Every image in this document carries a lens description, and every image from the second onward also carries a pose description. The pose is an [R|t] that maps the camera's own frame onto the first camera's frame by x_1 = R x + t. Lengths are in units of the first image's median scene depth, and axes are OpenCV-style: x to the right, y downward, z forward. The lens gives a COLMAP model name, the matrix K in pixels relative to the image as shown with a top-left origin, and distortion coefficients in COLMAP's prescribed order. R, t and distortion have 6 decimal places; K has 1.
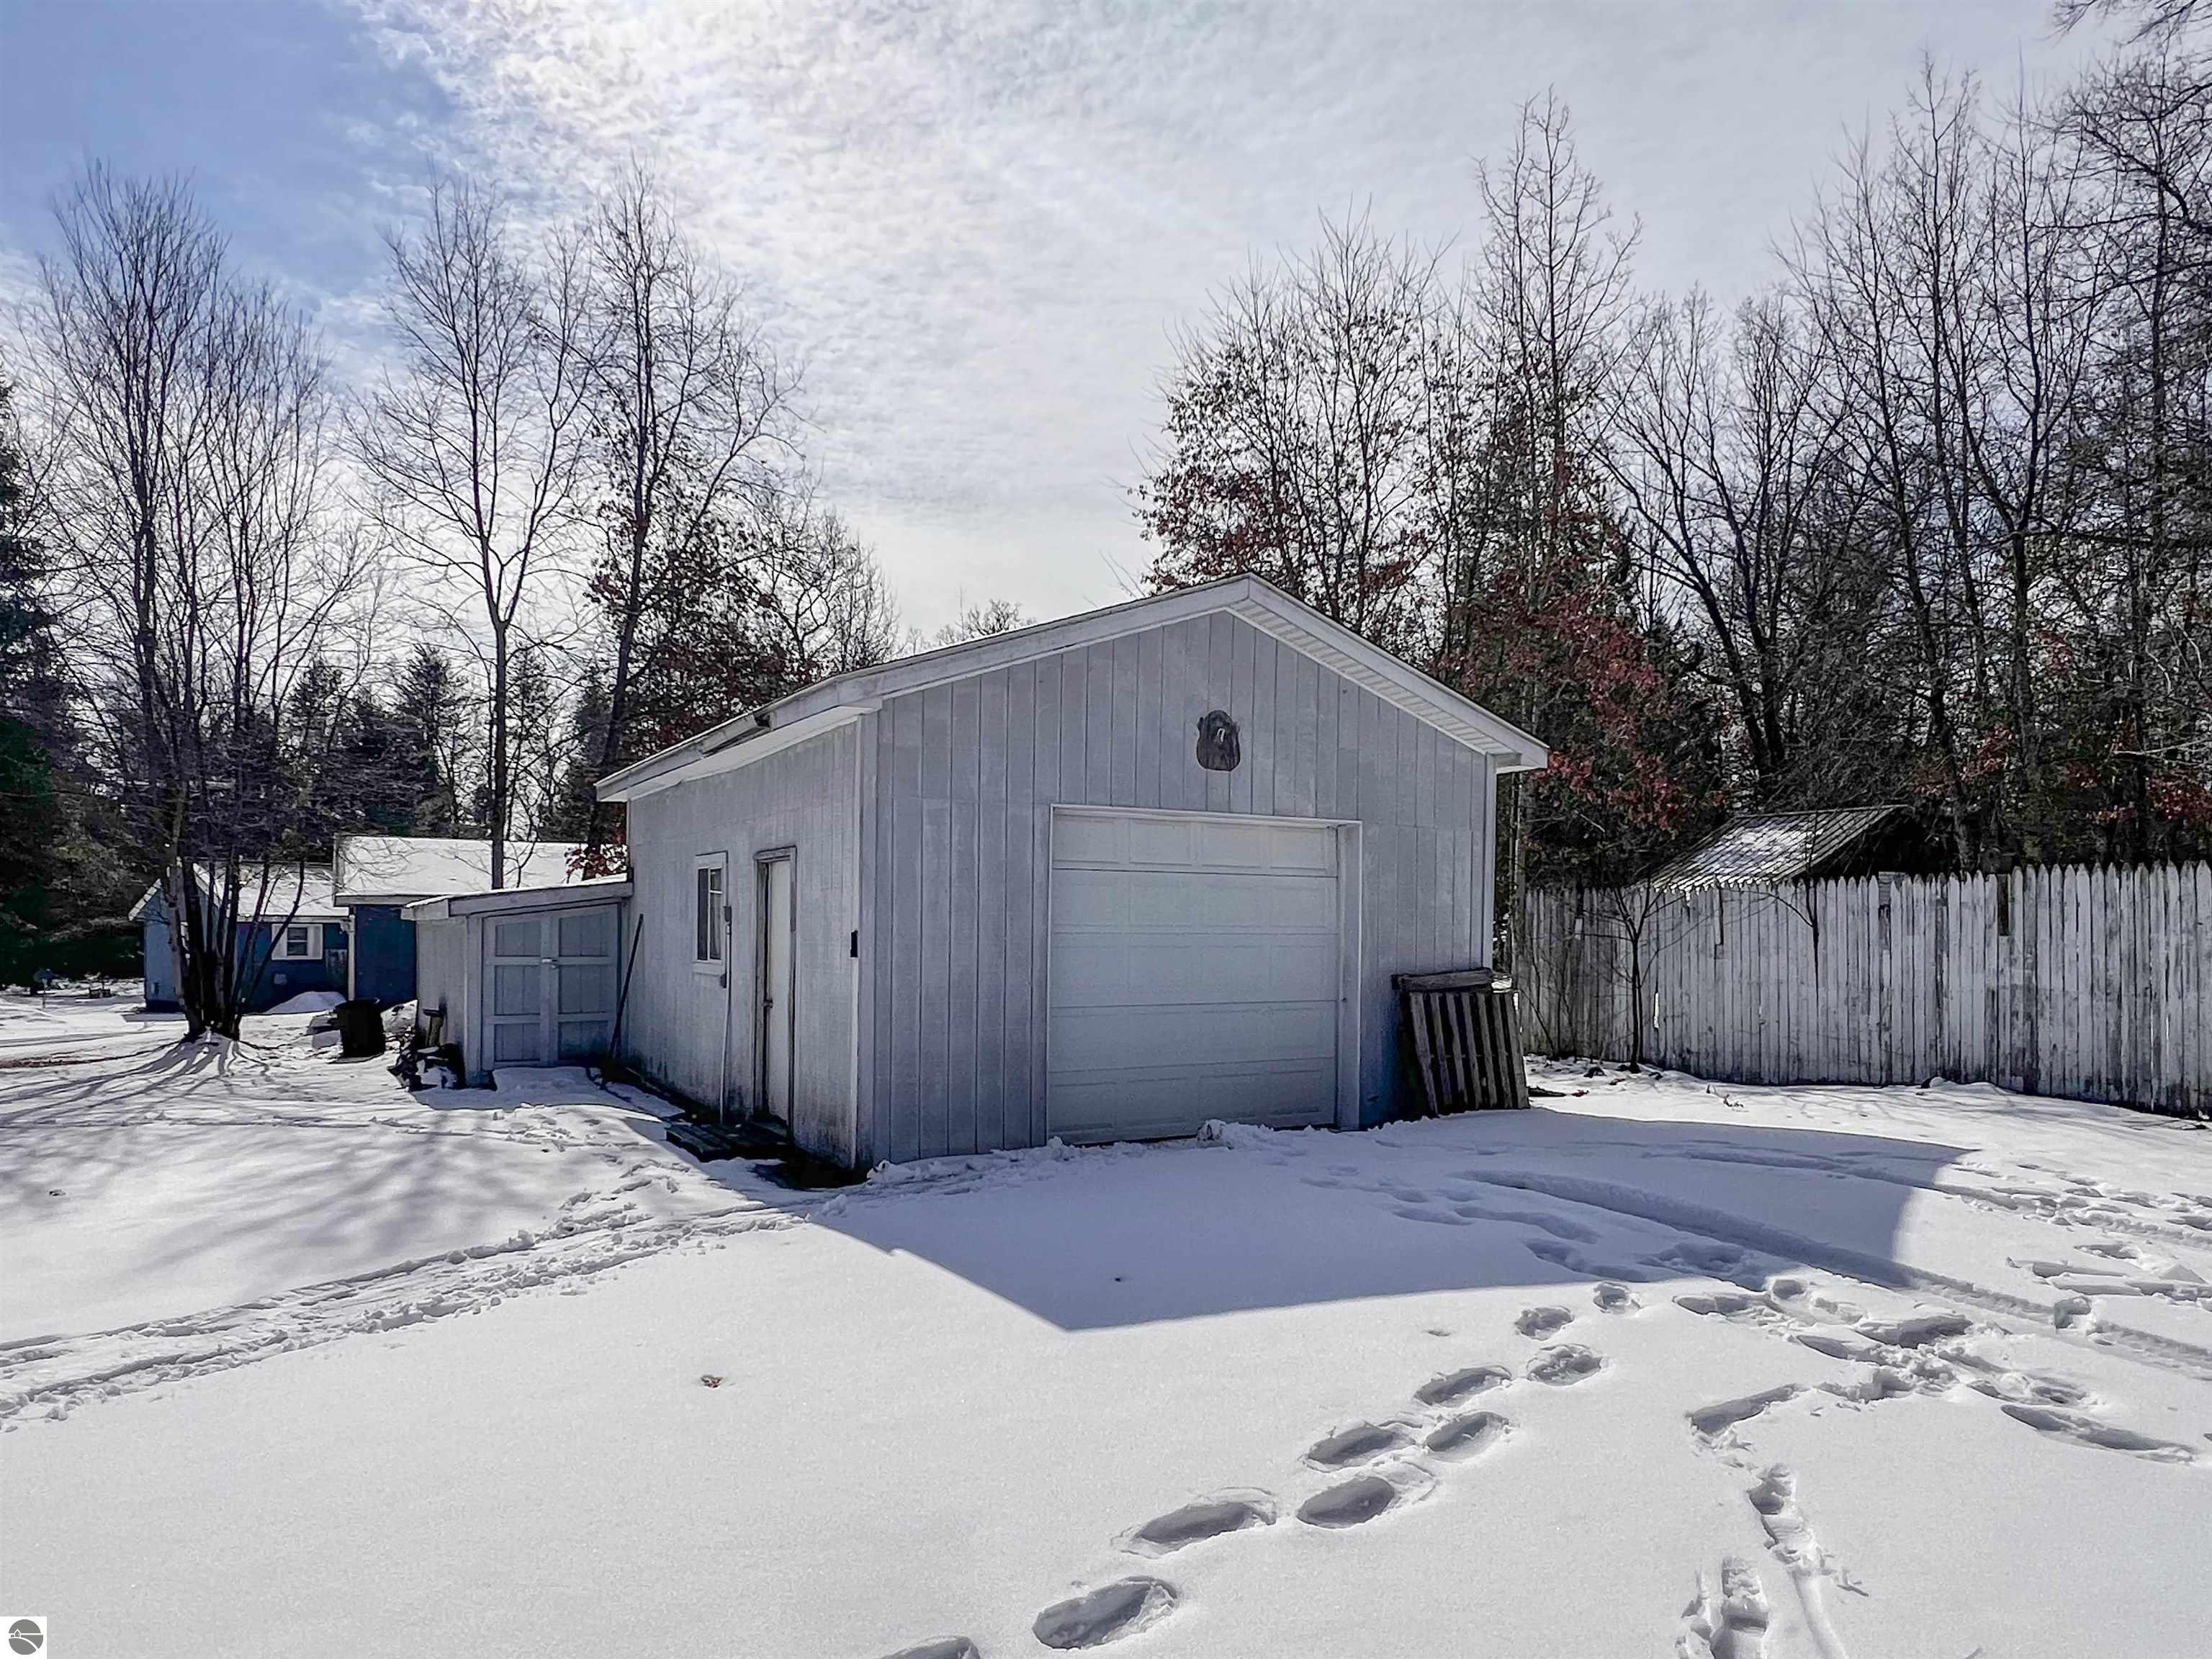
lens RADIAL K [[1411.0, 0, 1101.2], [0, 1411.0, 847.7], [0, 0, 1]] dist [0.009238, -0.000350]
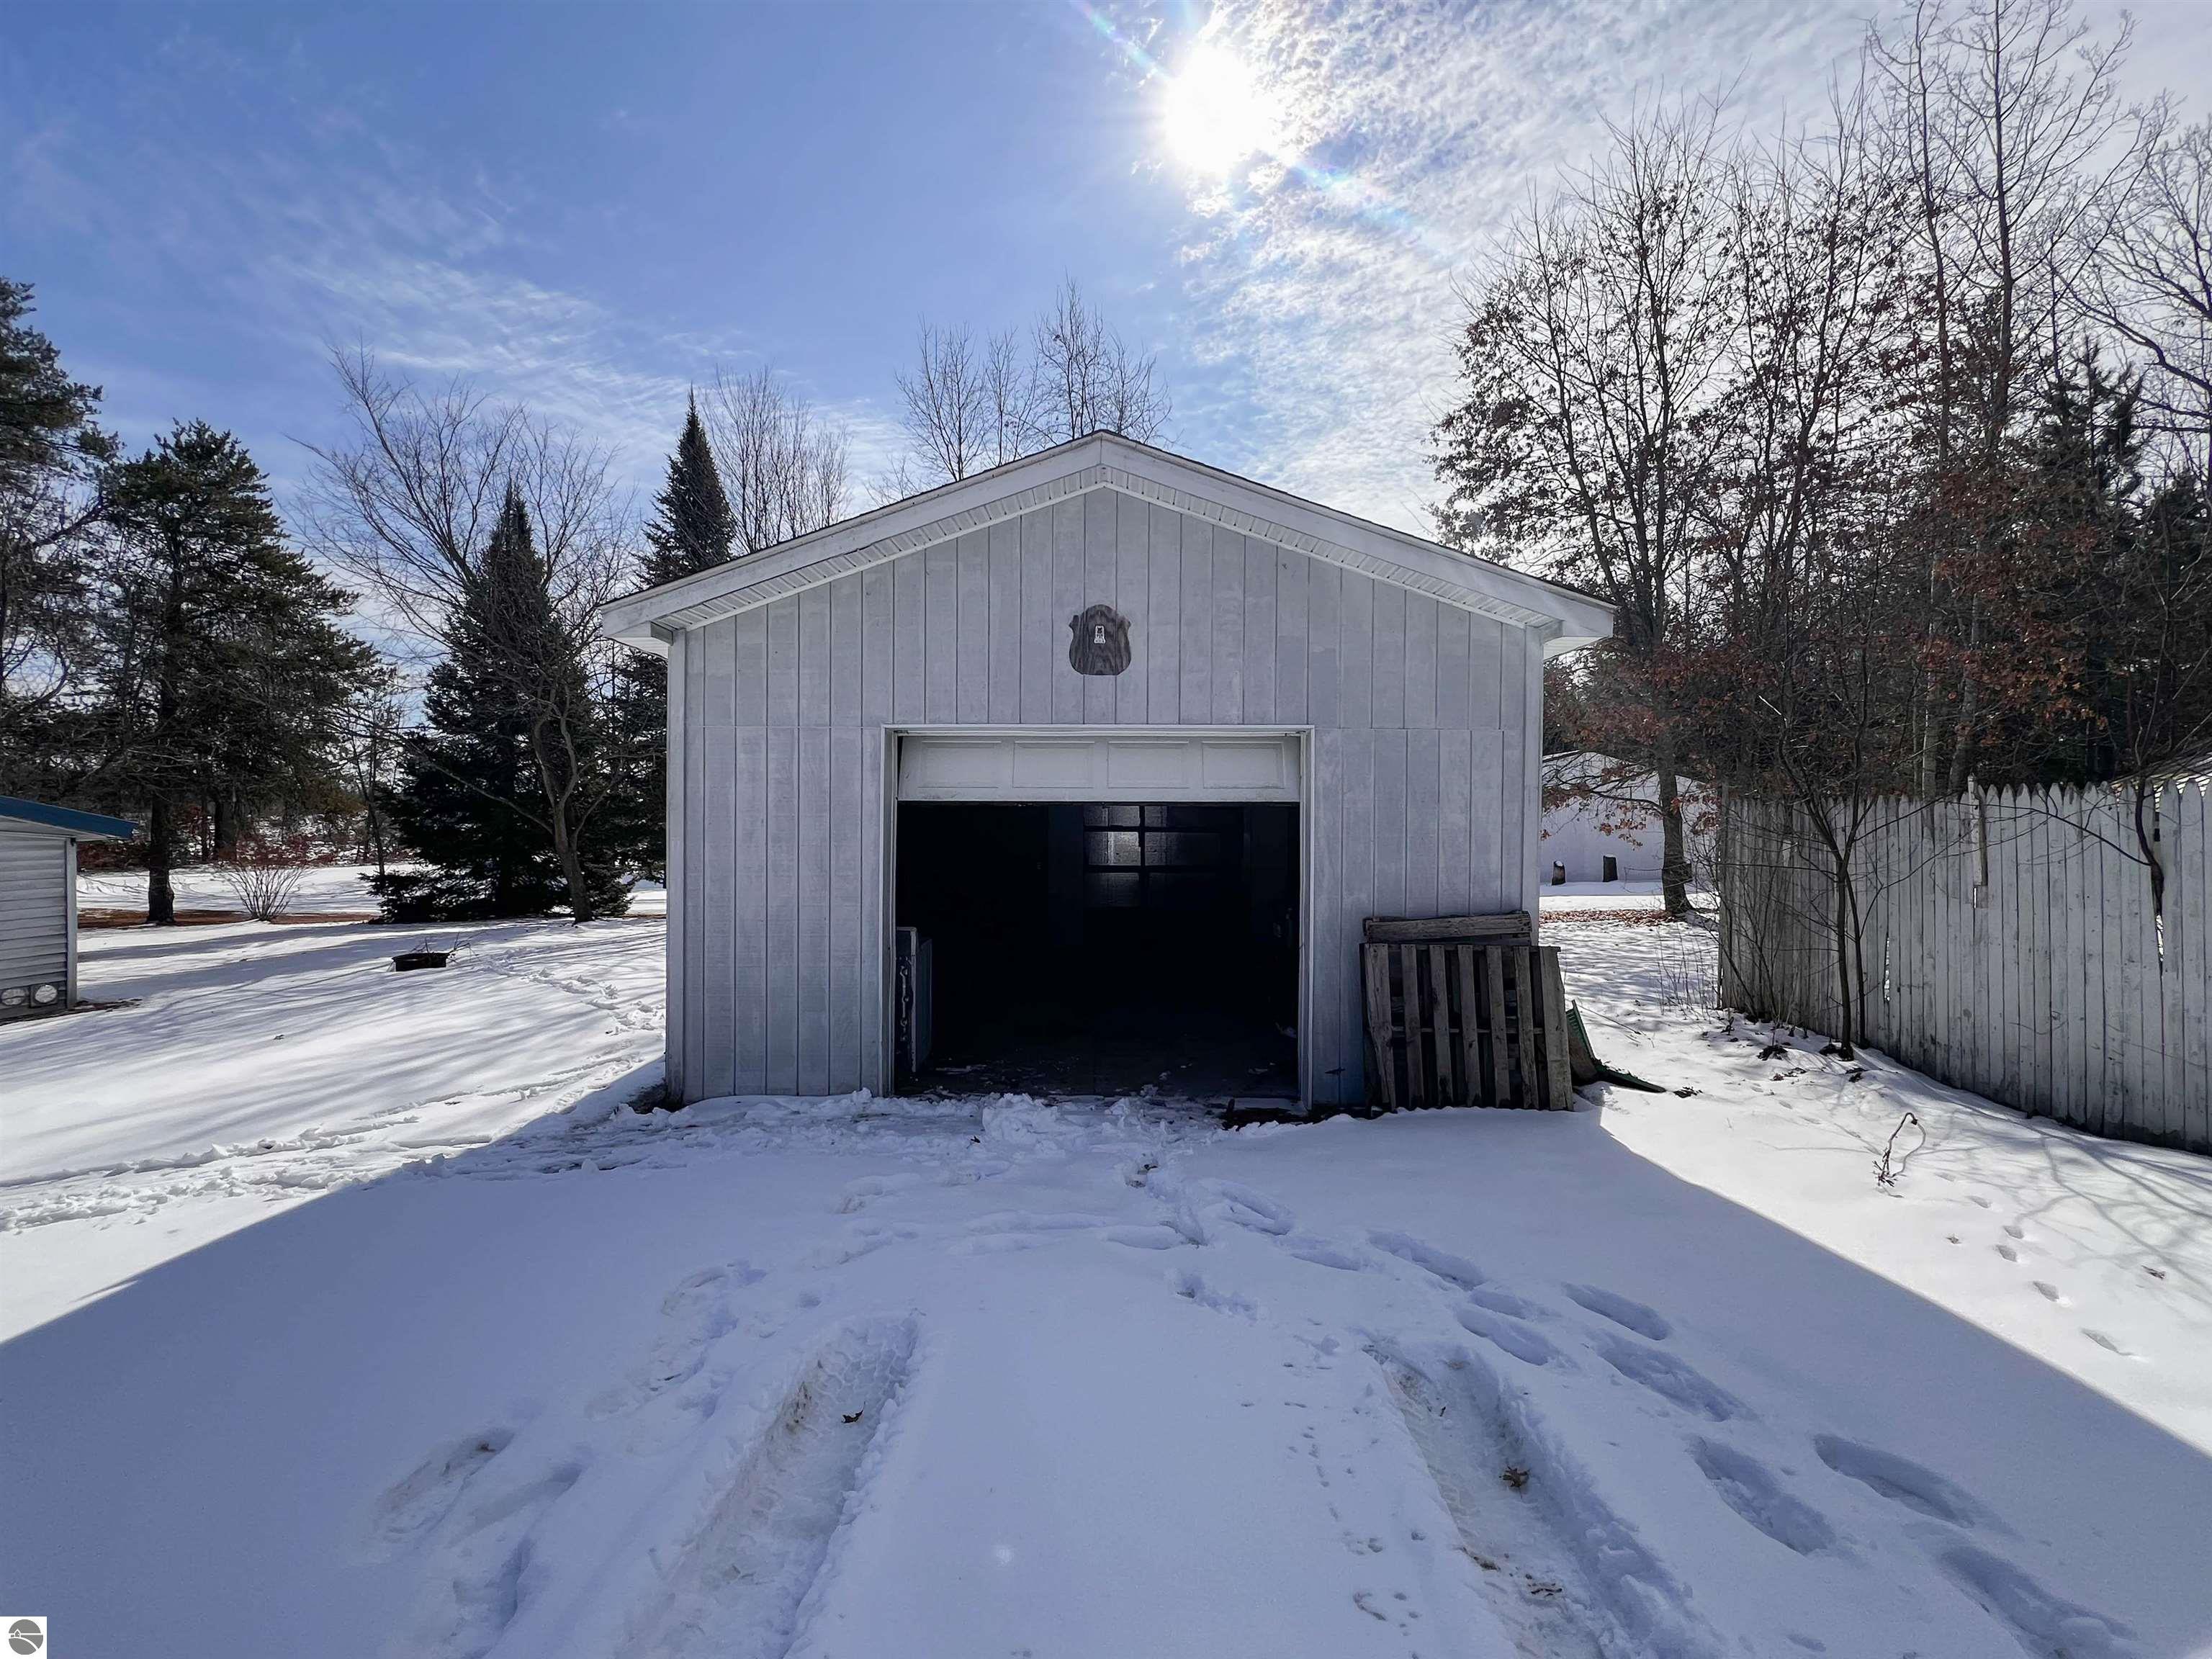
lens RADIAL K [[941.4, 0, 1064.4], [0, 941.4, 799.2], [0, 0, 1]] dist [-0.001284, 0.001382]
pose [[0.857471, -0.016935, -0.514253, 0.321803], [0.031600, 0.999305, 0.019783, 0.007760], [0.513561, -0.033214, 0.857410, 0.445959]]
